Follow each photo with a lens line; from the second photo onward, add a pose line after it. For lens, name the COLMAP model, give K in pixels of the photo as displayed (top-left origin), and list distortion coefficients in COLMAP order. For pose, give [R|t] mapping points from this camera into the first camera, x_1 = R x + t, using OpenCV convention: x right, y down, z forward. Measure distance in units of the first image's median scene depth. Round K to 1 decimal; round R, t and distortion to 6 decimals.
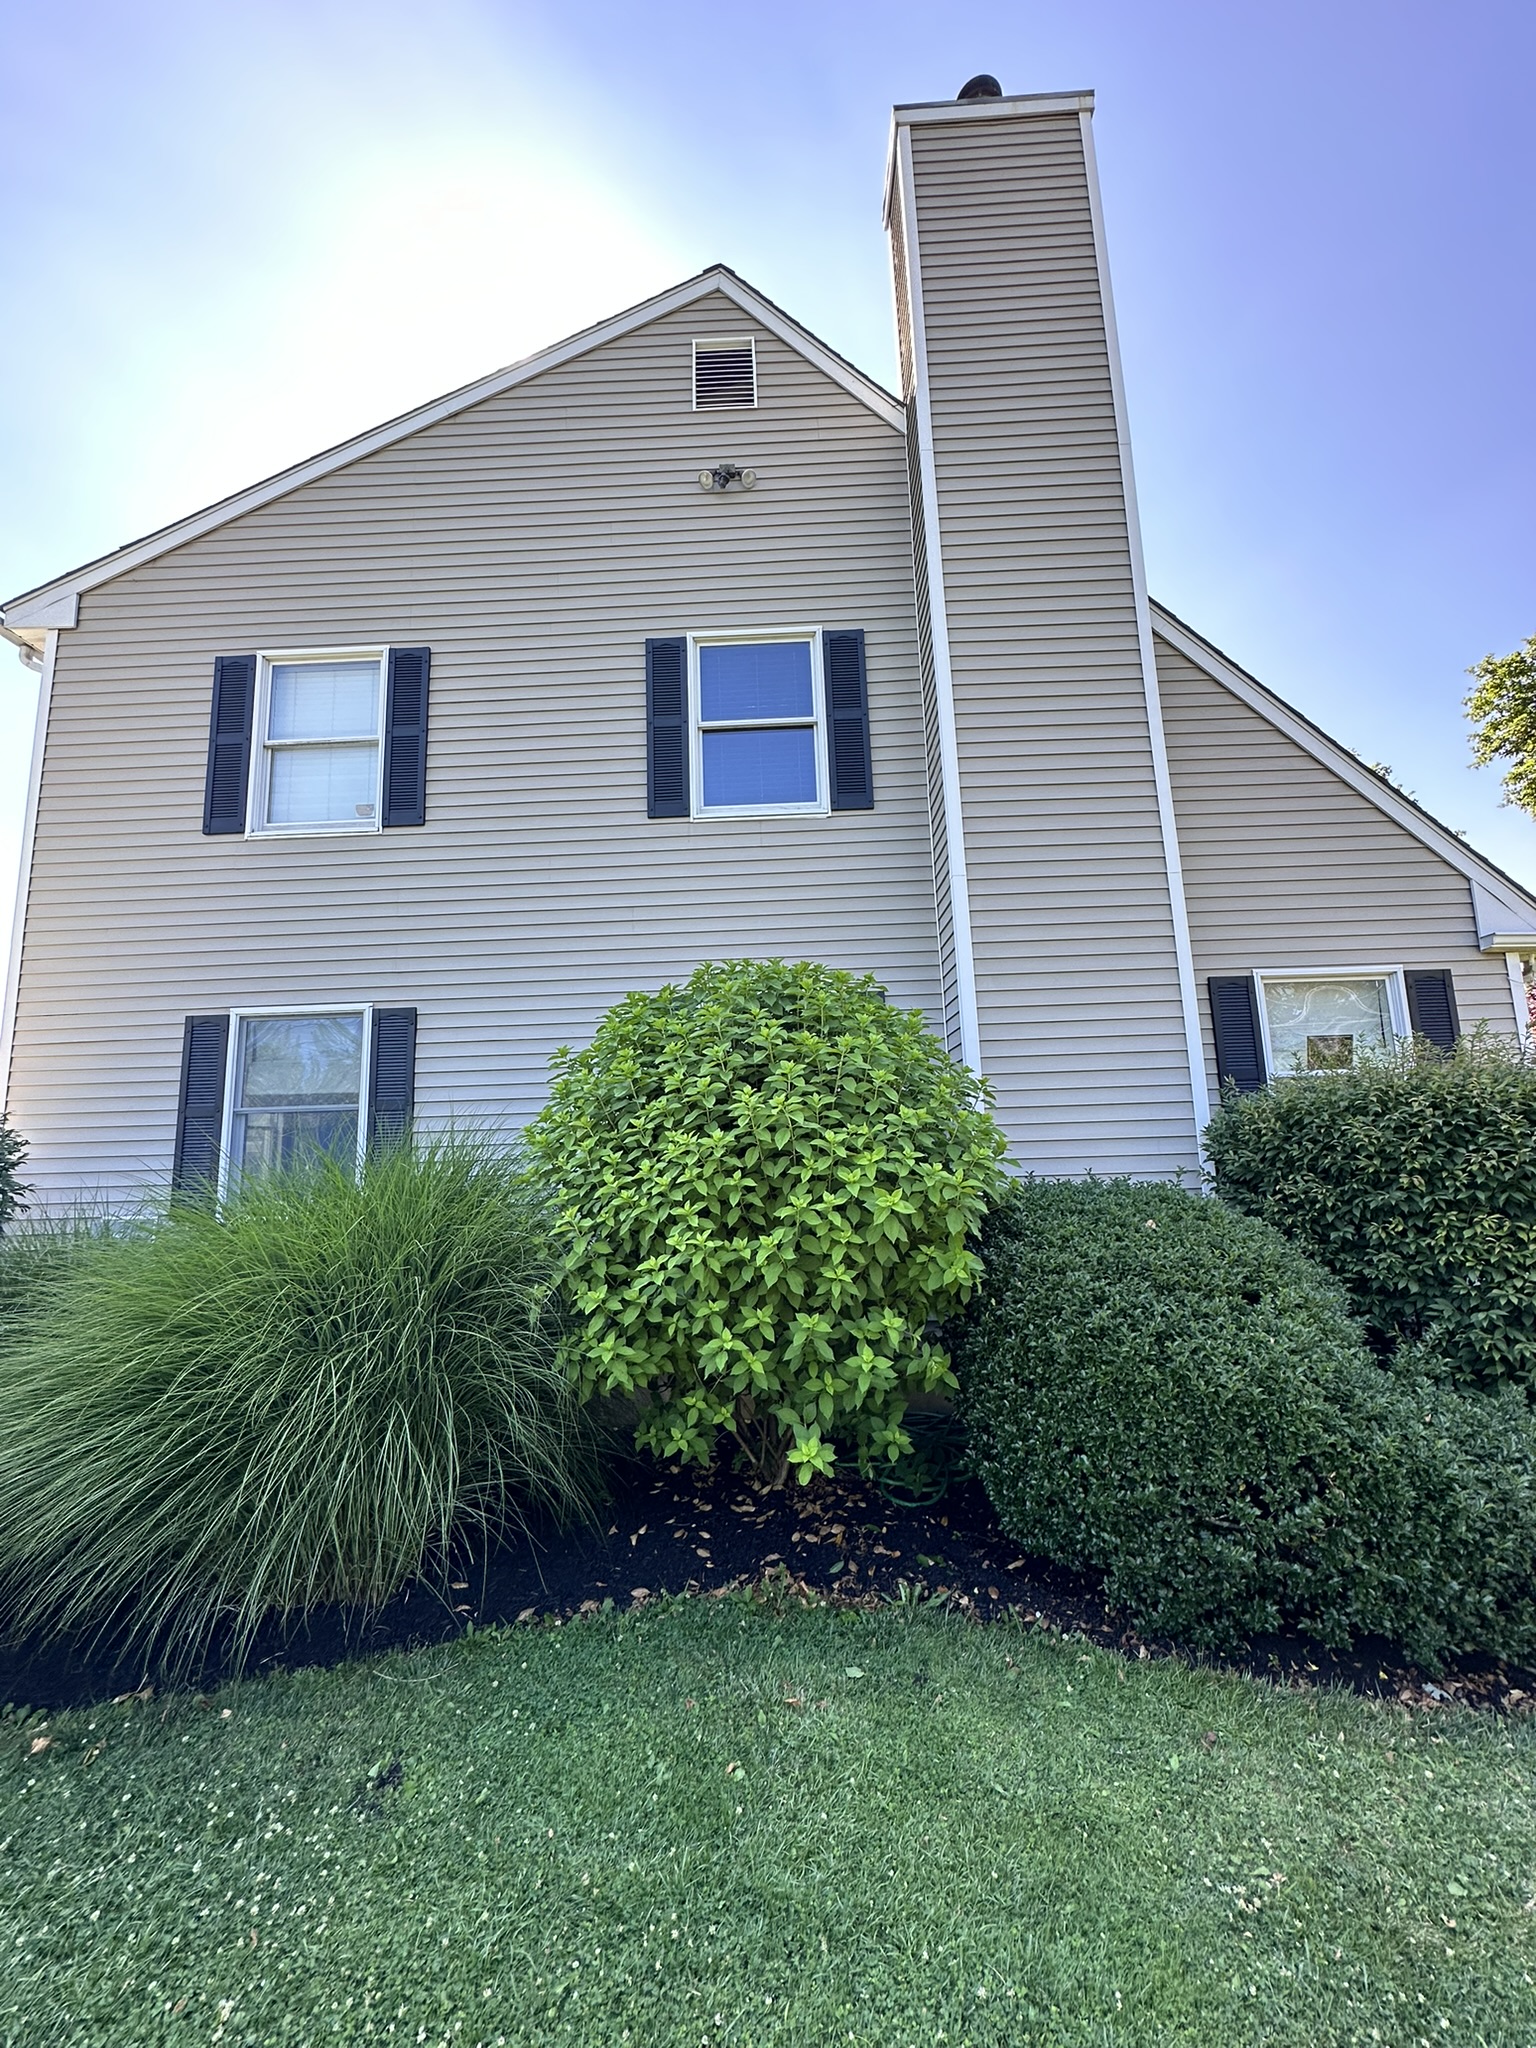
lens RADIAL K [[801.8, 0, 769.7], [0, 801.8, 1030.2], [0, 0, 1]] dist [-0.008165, -0.000311]
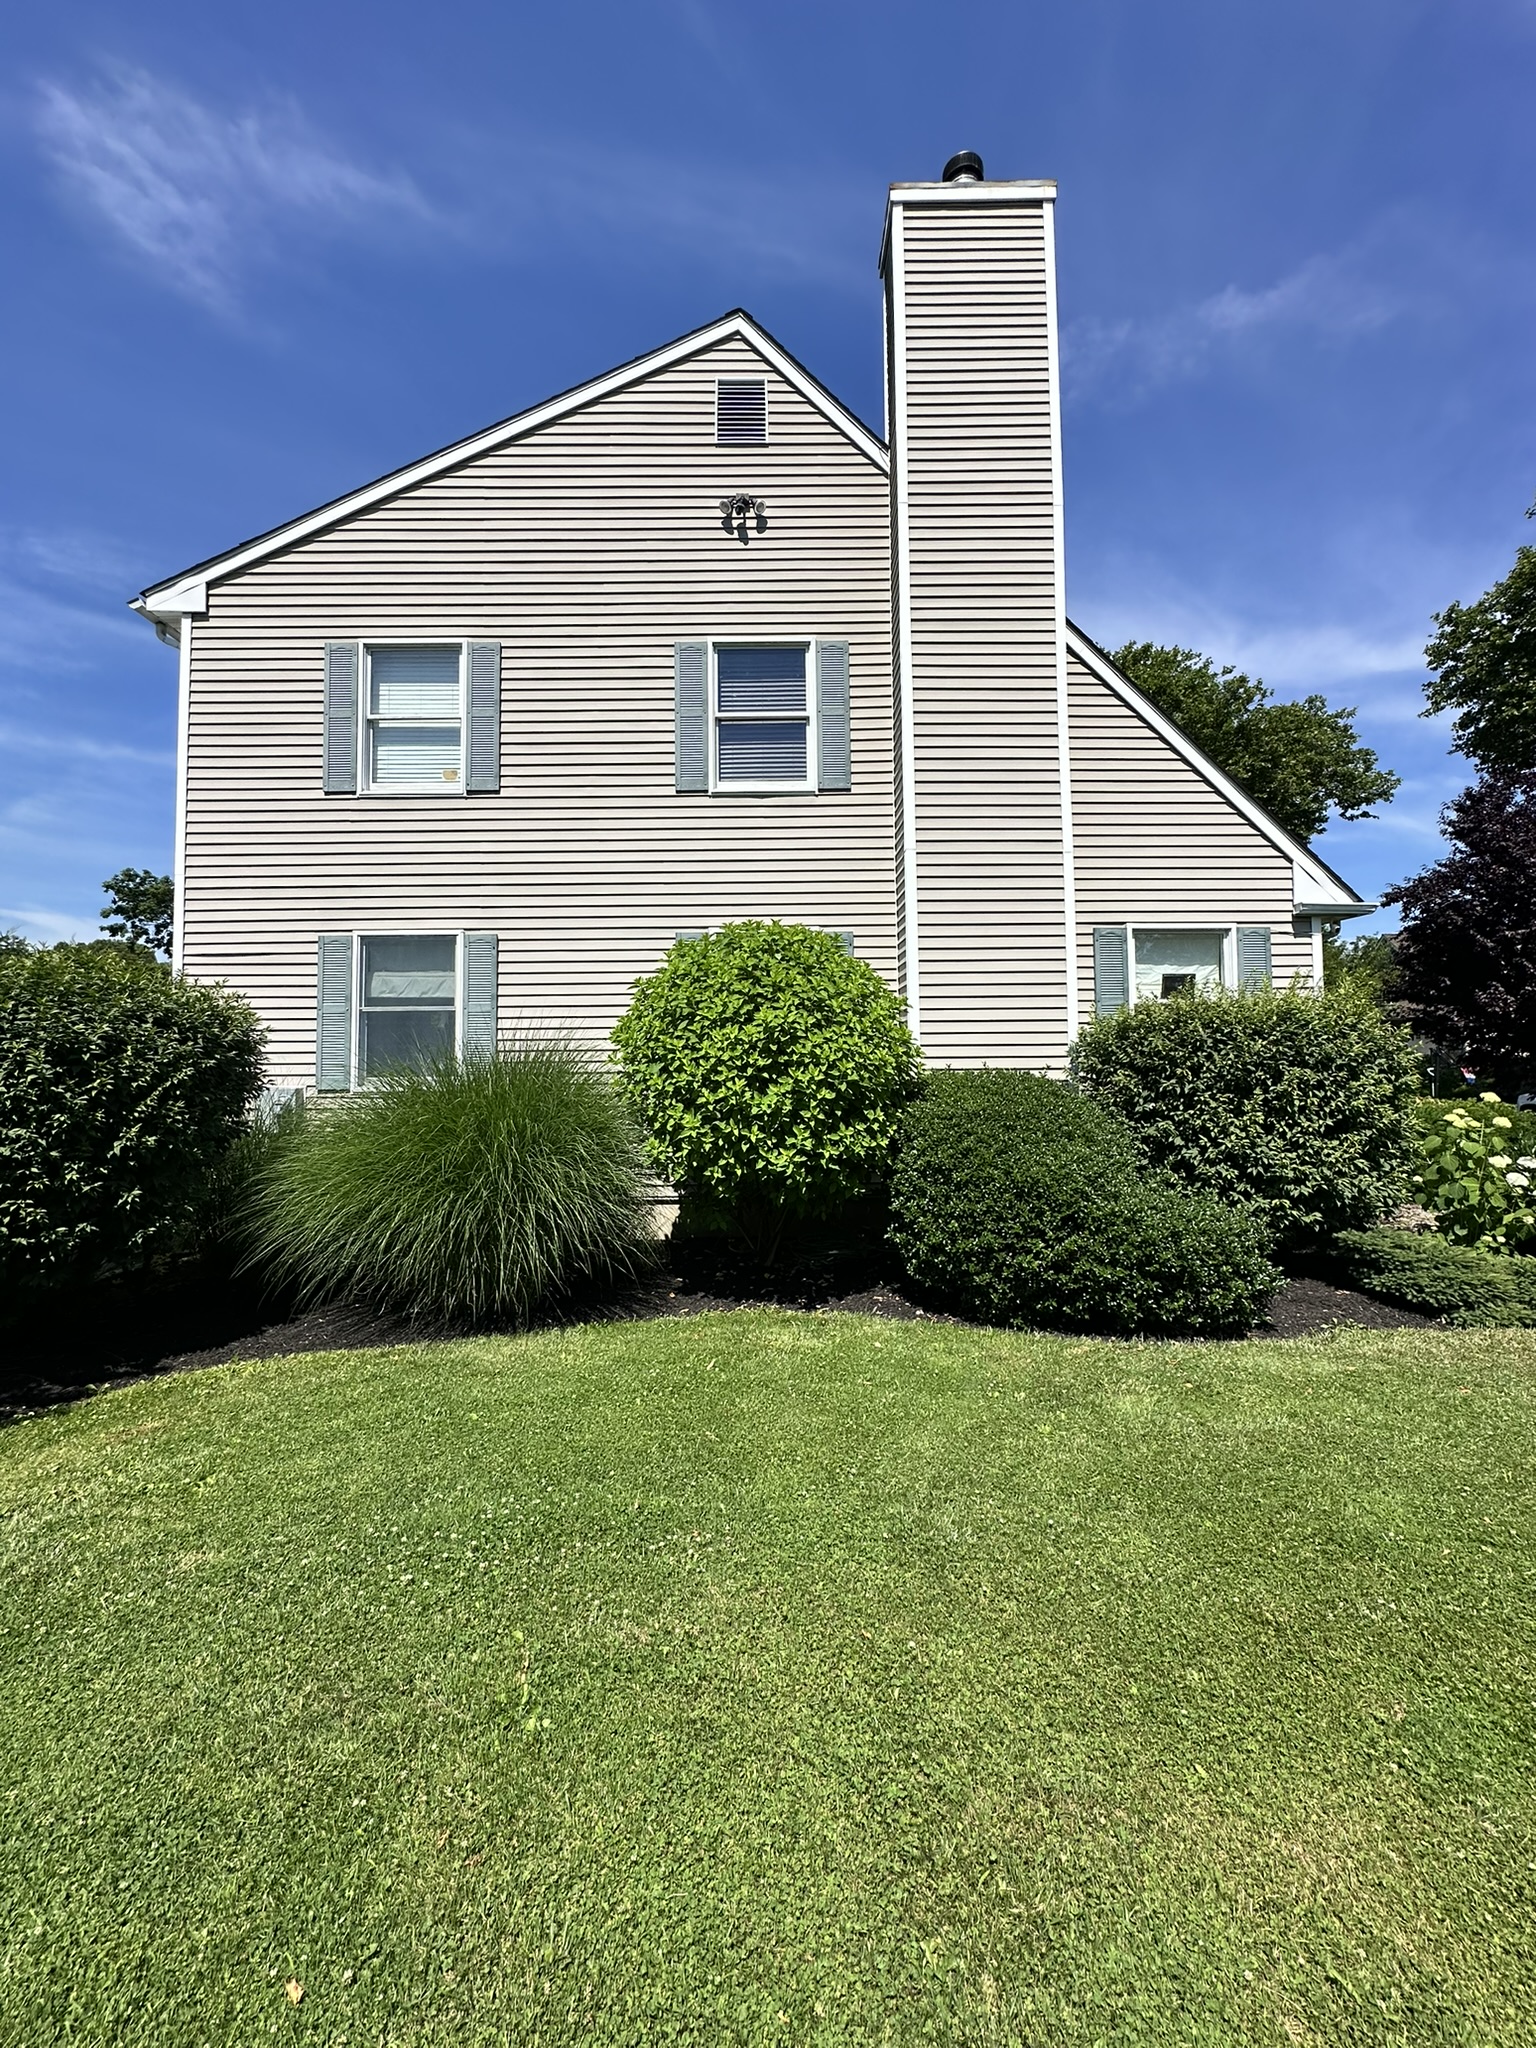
lens RADIAL K [[801.8, 0, 755.8], [0, 801.8, 1023.1], [0, 0, 1]] dist [-0.008165, -0.000311]
pose [[0.999576, 0.025028, 0.014909, -0.033095], [-0.026403, 0.994584, 0.100522, -0.025722], [-0.012312, -0.100873, 0.994823, -0.323511]]
